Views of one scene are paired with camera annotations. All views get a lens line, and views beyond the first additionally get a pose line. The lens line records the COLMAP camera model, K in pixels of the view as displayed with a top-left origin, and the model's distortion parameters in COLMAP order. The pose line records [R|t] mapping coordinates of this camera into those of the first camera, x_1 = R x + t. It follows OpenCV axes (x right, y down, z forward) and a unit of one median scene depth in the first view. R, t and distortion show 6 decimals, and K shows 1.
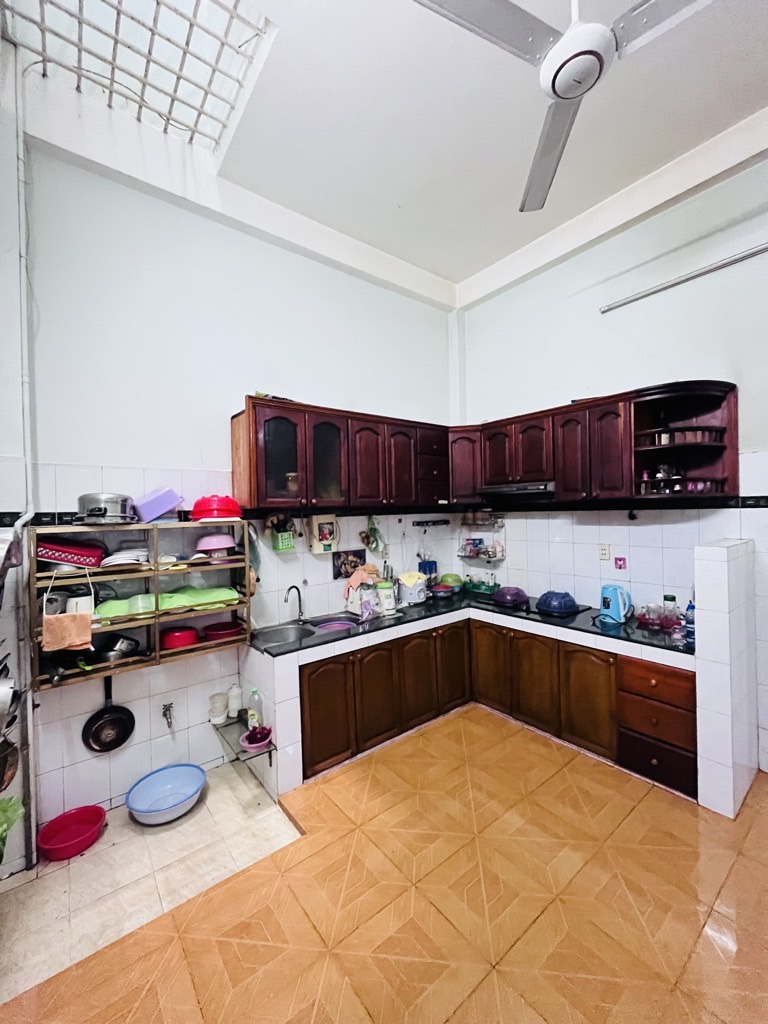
lens RADIAL K [[411.8, 0, 384.9], [0, 411.8, 512.2], [0, 0, 1]] dist [-0.002451, 0.000115]
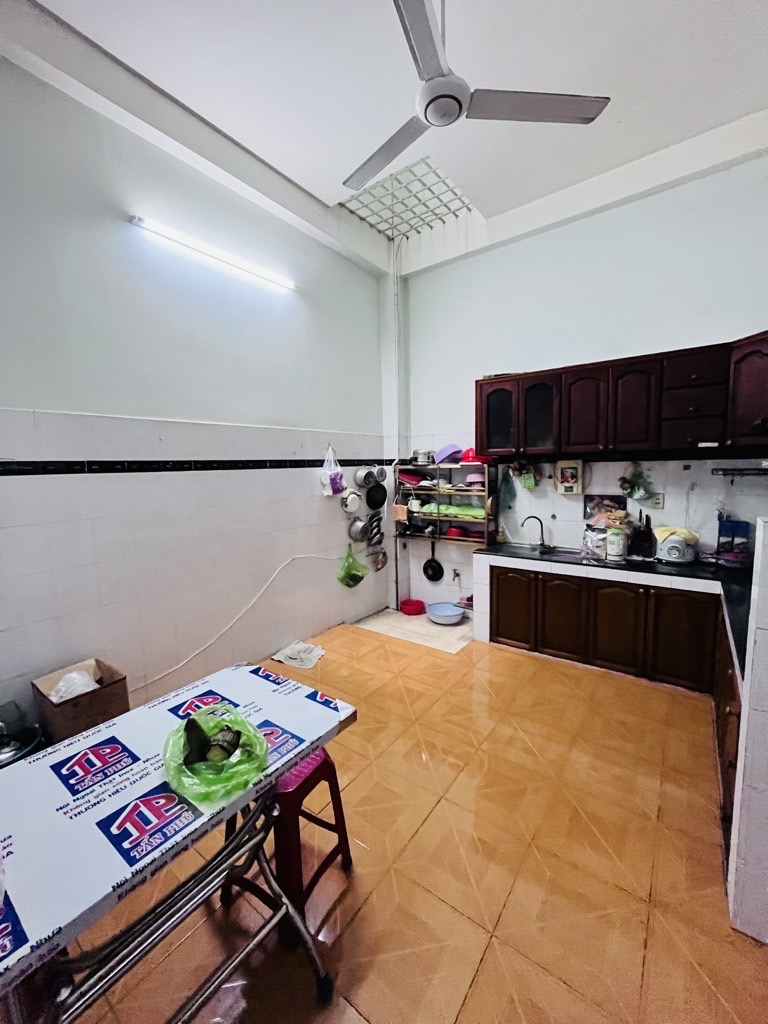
lens RADIAL K [[411.8, 0, 385.6], [0, 411.8, 511.9], [0, 0, 1]] dist [-0.002451, 0.000115]
pose [[0.265885, 0.126208, -0.955708, 0.978145], [0.010446, 0.990958, 0.133769, -0.011371], [0.963948, -0.045550, 0.262162, 0.247729]]
